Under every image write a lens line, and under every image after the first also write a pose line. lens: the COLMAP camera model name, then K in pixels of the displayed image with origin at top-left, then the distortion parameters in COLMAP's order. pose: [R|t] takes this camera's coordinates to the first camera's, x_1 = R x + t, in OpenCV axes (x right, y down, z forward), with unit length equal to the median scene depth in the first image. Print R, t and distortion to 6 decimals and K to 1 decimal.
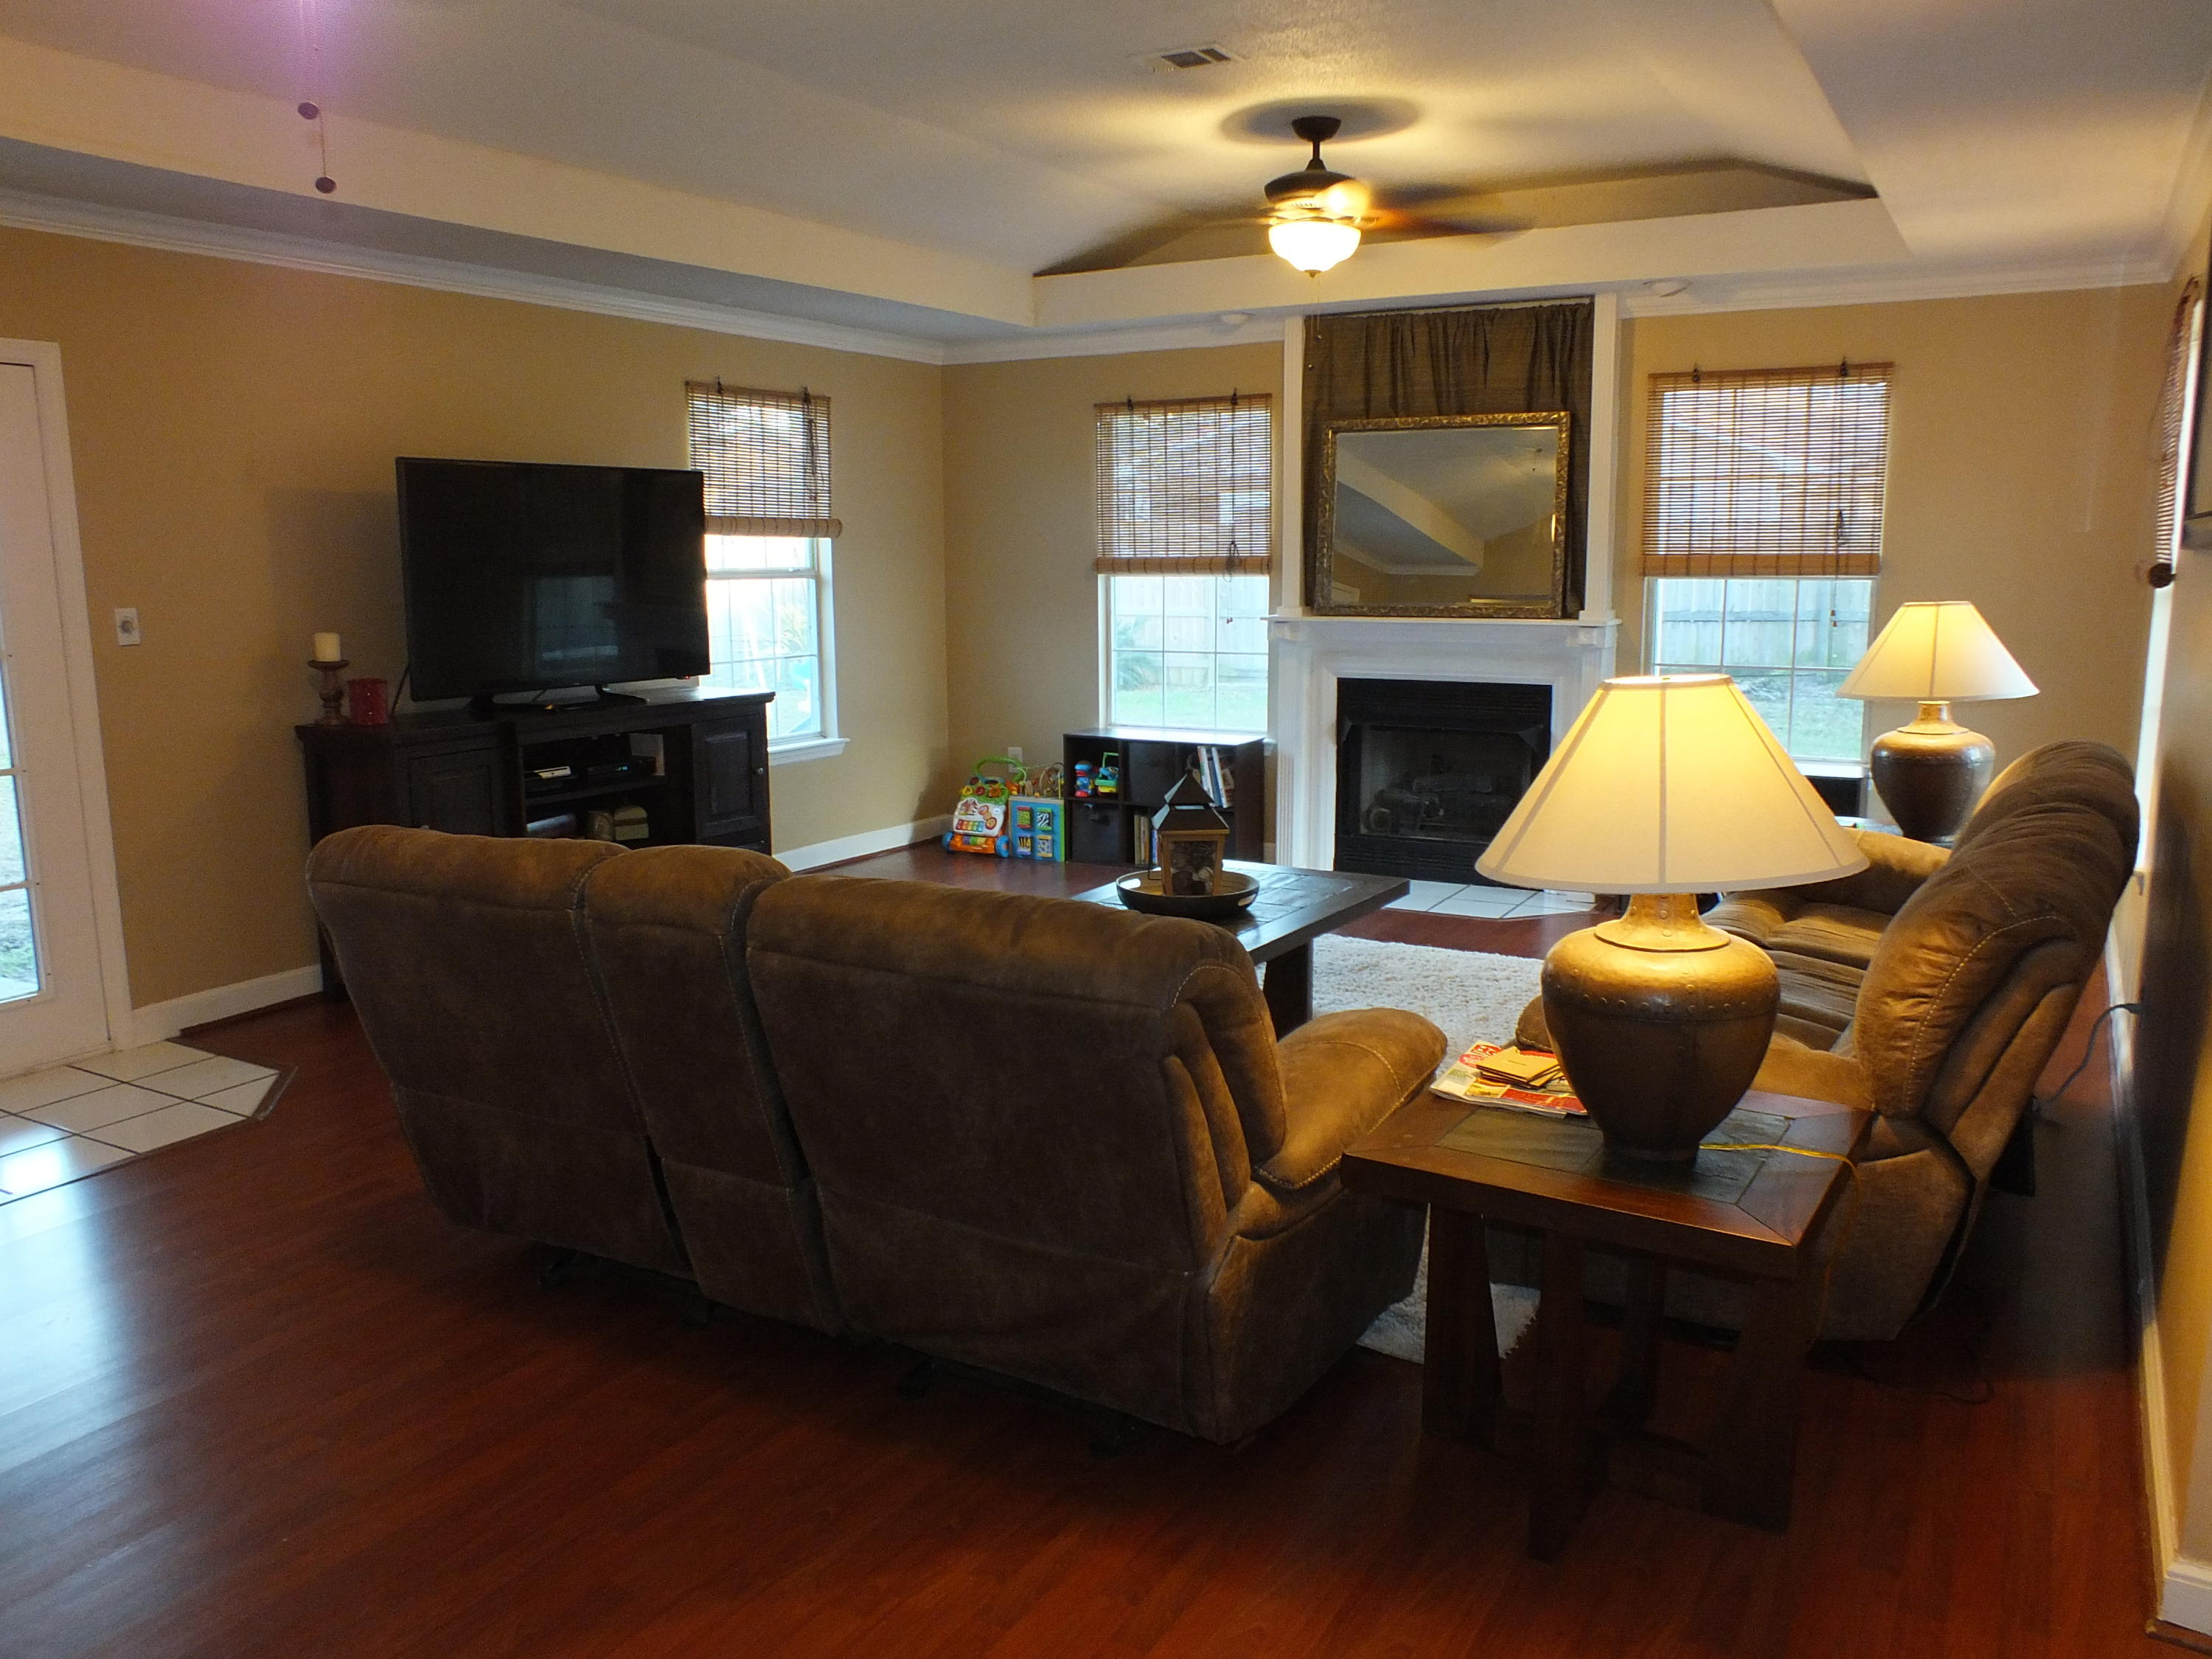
lens RADIAL K [[1686.8, 0, 1090.9], [0, 1686.8, 850.0], [0, 0, 1]] dist [-0.094942, 0.067105]
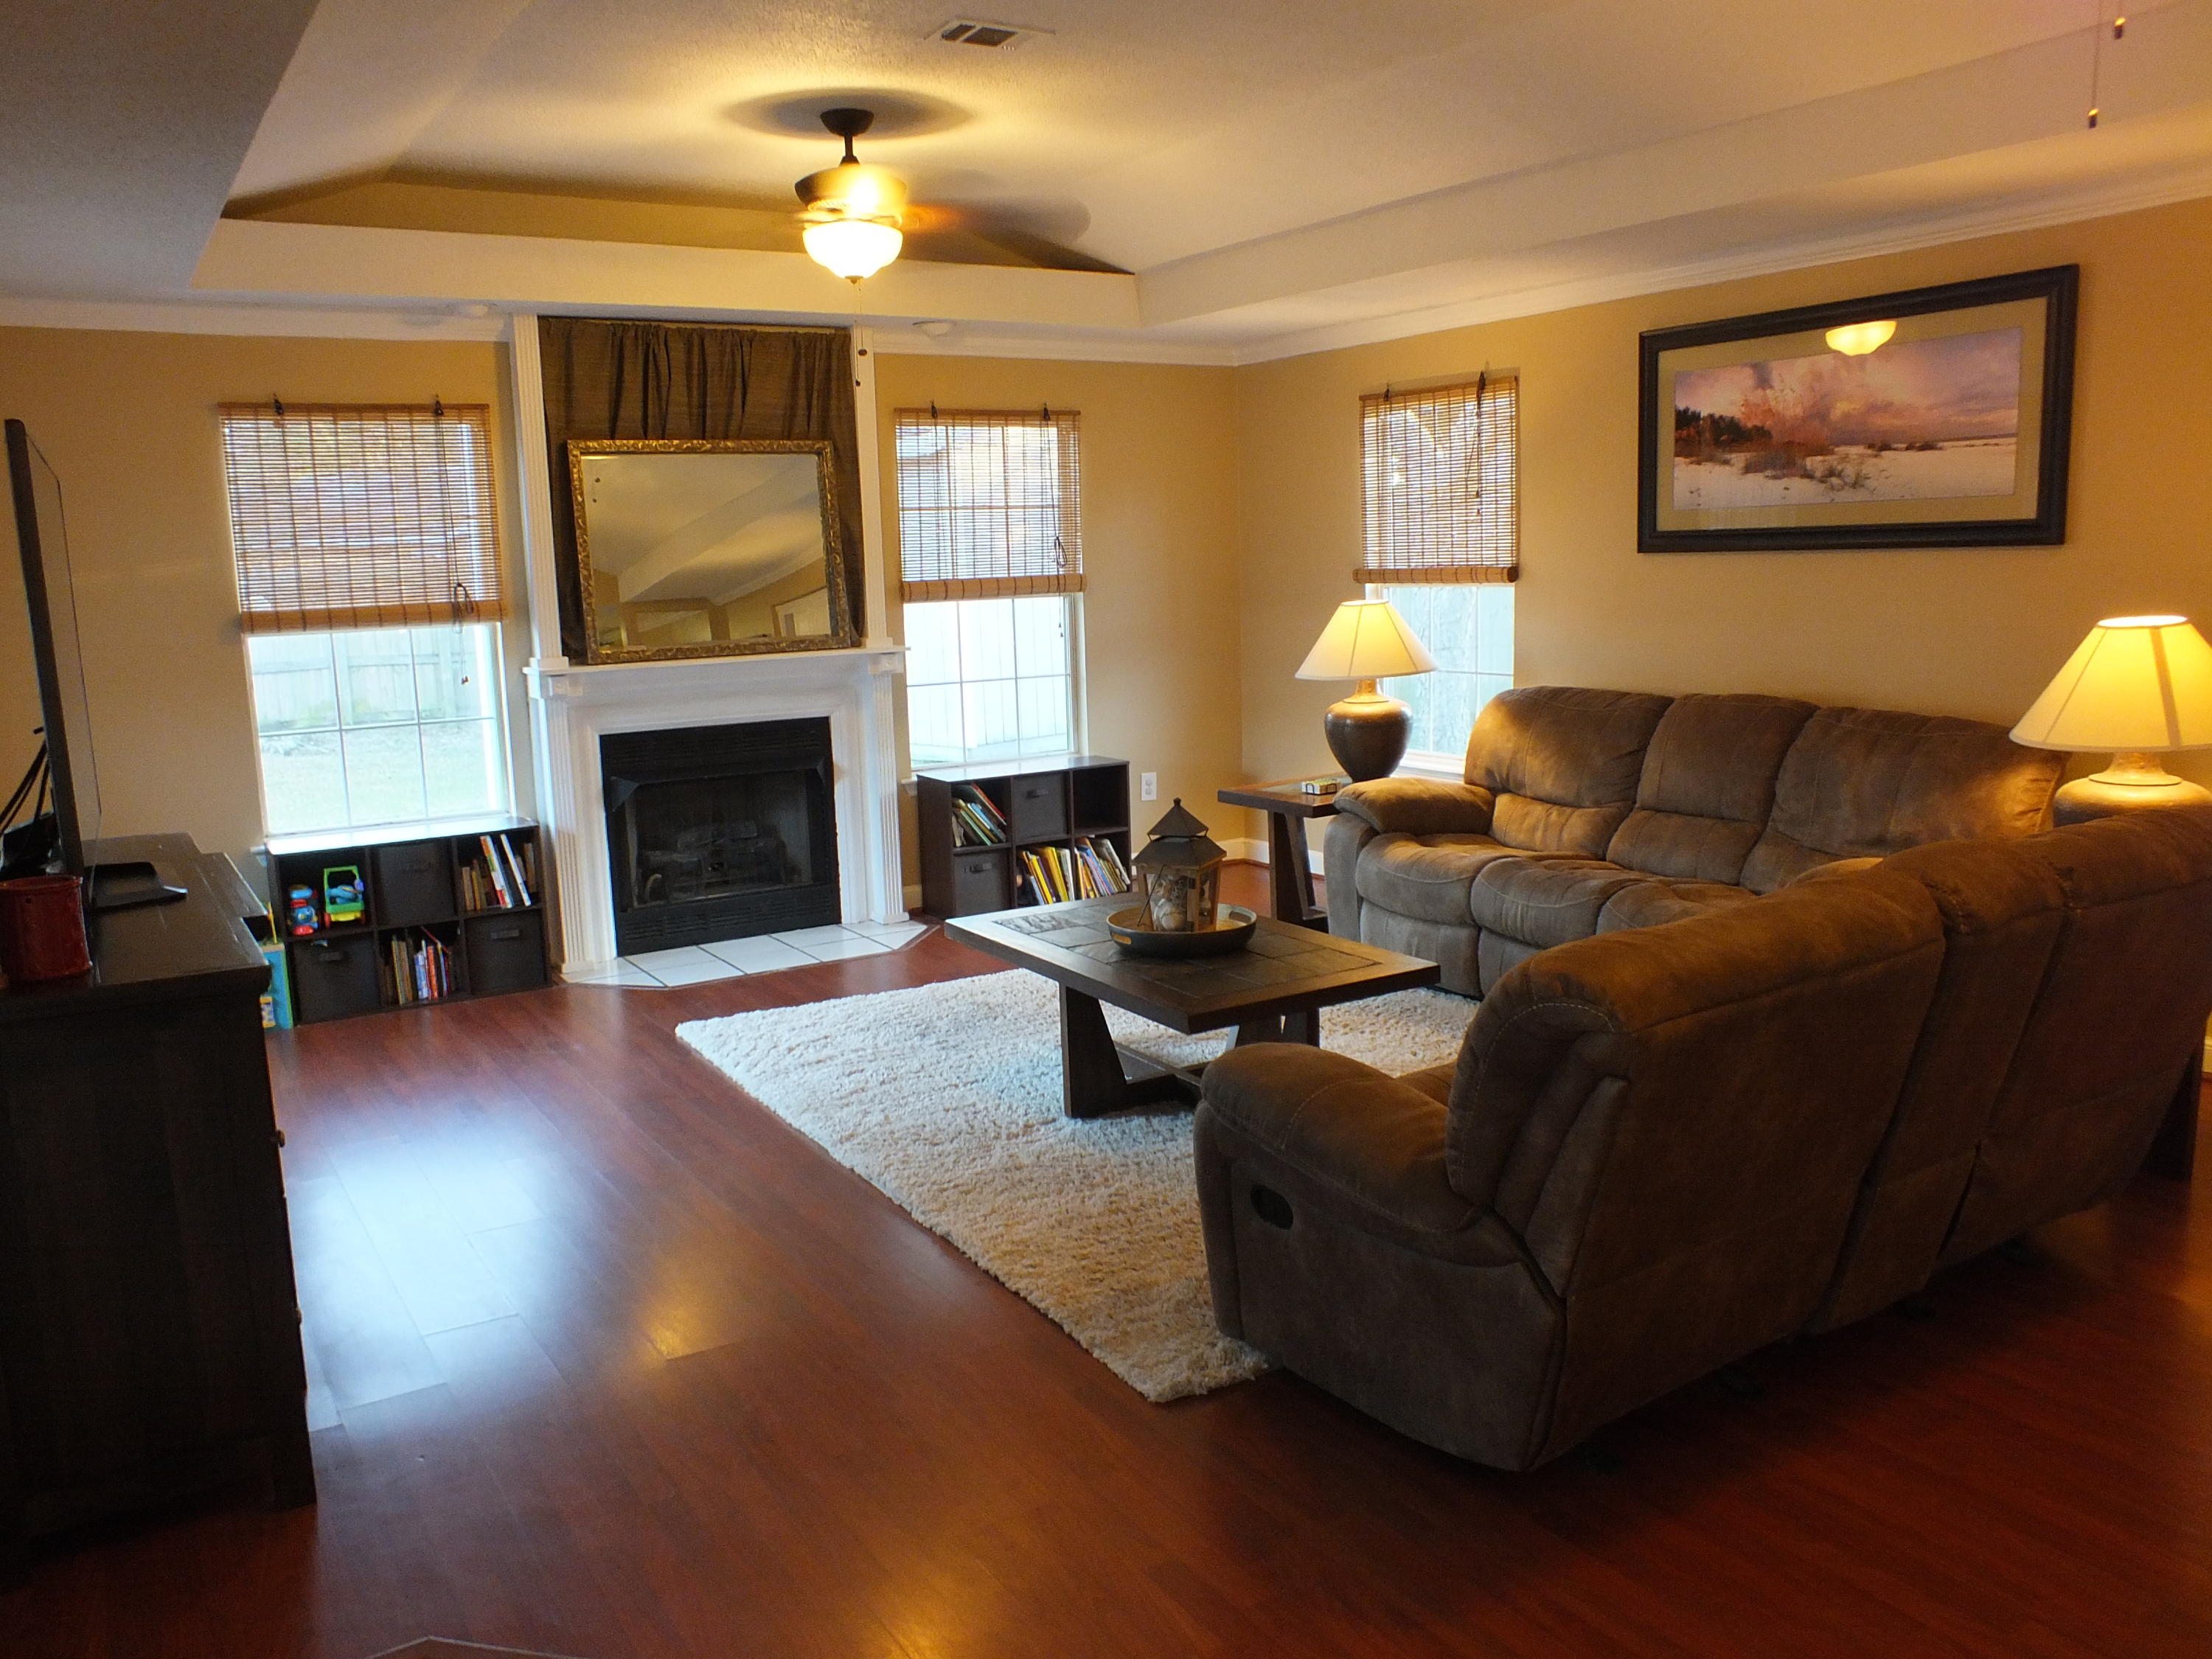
lens RADIAL K [[1686.8, 0, 1090.9], [0, 1686.8, 850.0], [0, 0, 1]] dist [-0.094942, 0.067105]
pose [[0.469588, -0.155074, 0.869160, -0.493302], [0.181614, 0.980367, 0.076793, -0.063953], [-0.864004, 0.121791, 0.488532, 0.361439]]
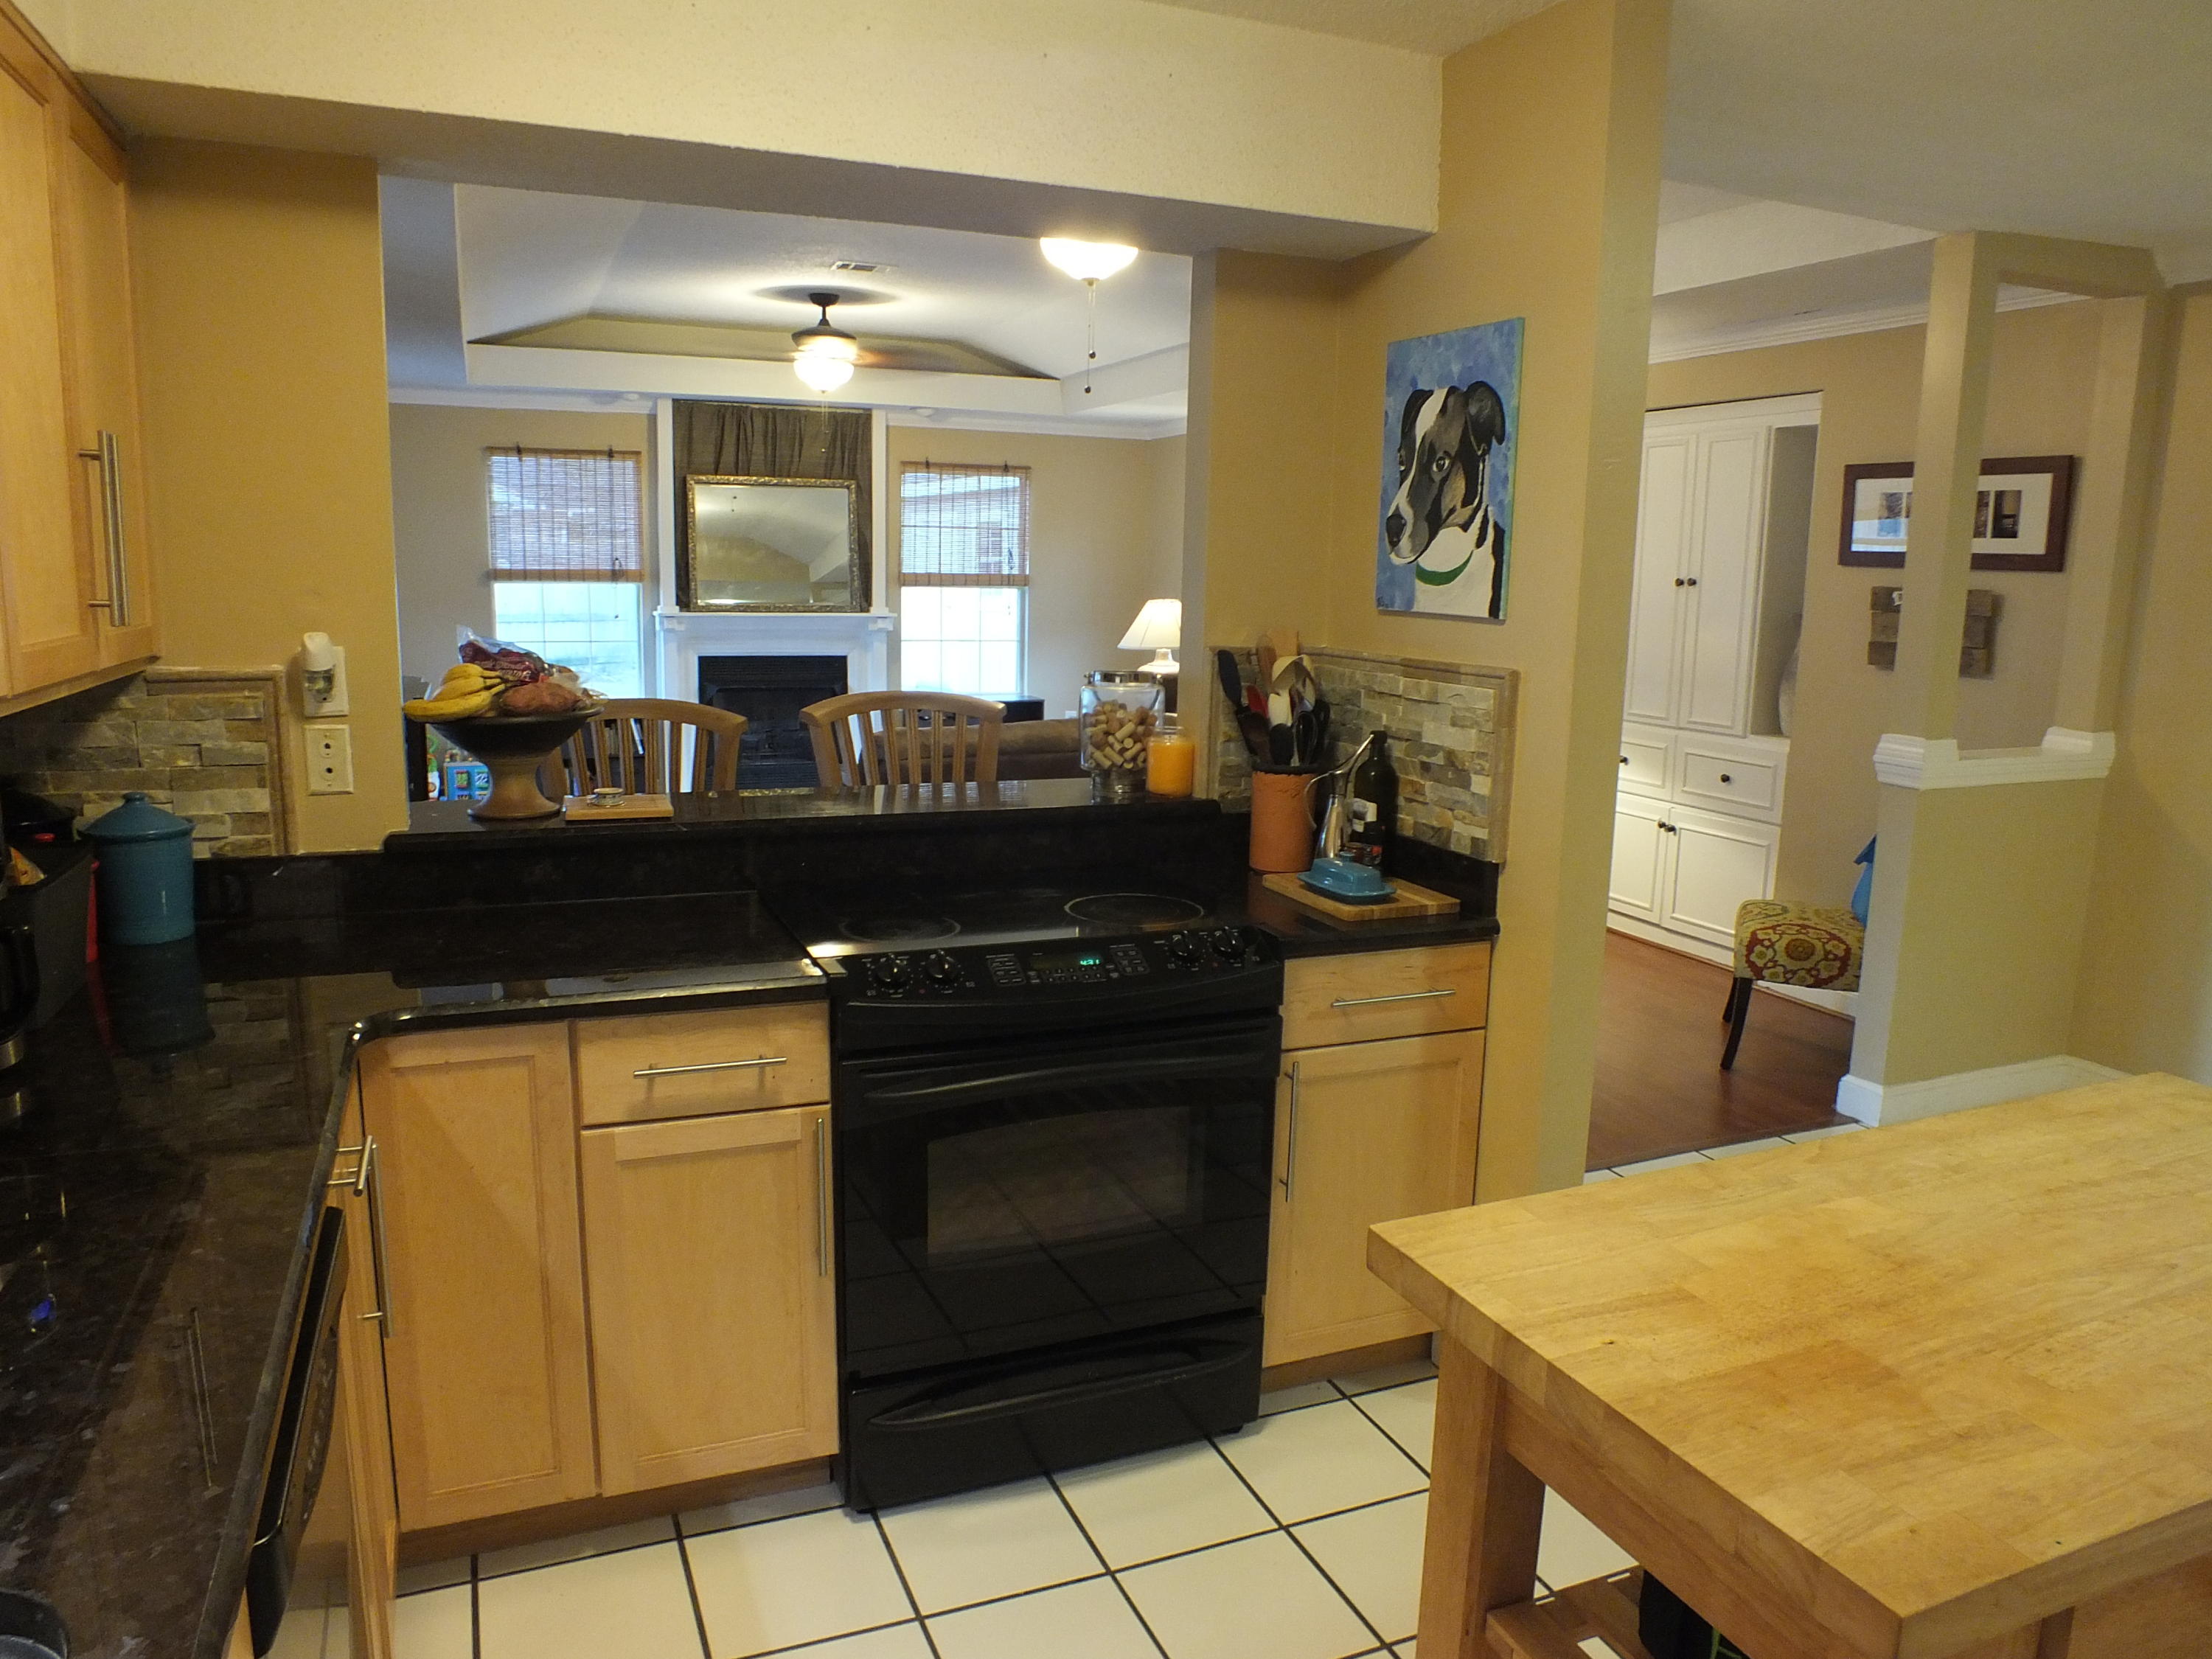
lens RADIAL K [[1475.7, 0, 1070.8], [0, 1475.7, 828.9], [0, 0, 1]] dist [-0.055290, -0.004033]
pose [[0.613149, -0.118976, 0.780956, -0.643340], [0.112951, 0.991640, 0.062392, 0.000414], [-0.781850, 0.049955, 0.621462, -0.010418]]
